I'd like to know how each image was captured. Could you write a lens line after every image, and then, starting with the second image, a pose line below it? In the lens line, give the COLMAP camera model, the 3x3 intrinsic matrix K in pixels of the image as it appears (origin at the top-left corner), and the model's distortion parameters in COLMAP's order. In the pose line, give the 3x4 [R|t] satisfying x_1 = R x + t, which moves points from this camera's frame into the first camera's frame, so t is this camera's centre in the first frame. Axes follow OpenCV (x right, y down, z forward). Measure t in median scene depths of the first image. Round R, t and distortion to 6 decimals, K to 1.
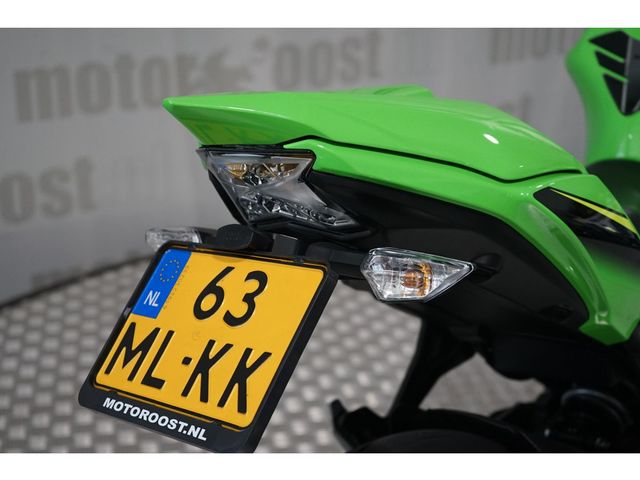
lens RADIAL K [[1041.0, 0, 324.2], [0, 1041.0, 244.4], [0, 0, 1]] dist [-0.085138, 0.000000]
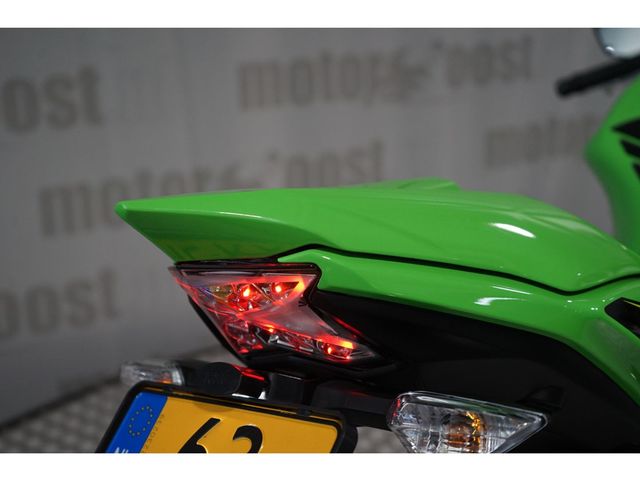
lens RADIAL K [[914.2, 0, 318.7], [0, 914.2, 240.8], [0, 0, 1]] dist [0.015282, 0.000000]
pose [[0.999210, -0.037010, -0.014465, 0.000899], [0.035310, 0.993957, -0.103939, -0.035416], [0.018225, 0.103346, 0.994478, 0.315803]]
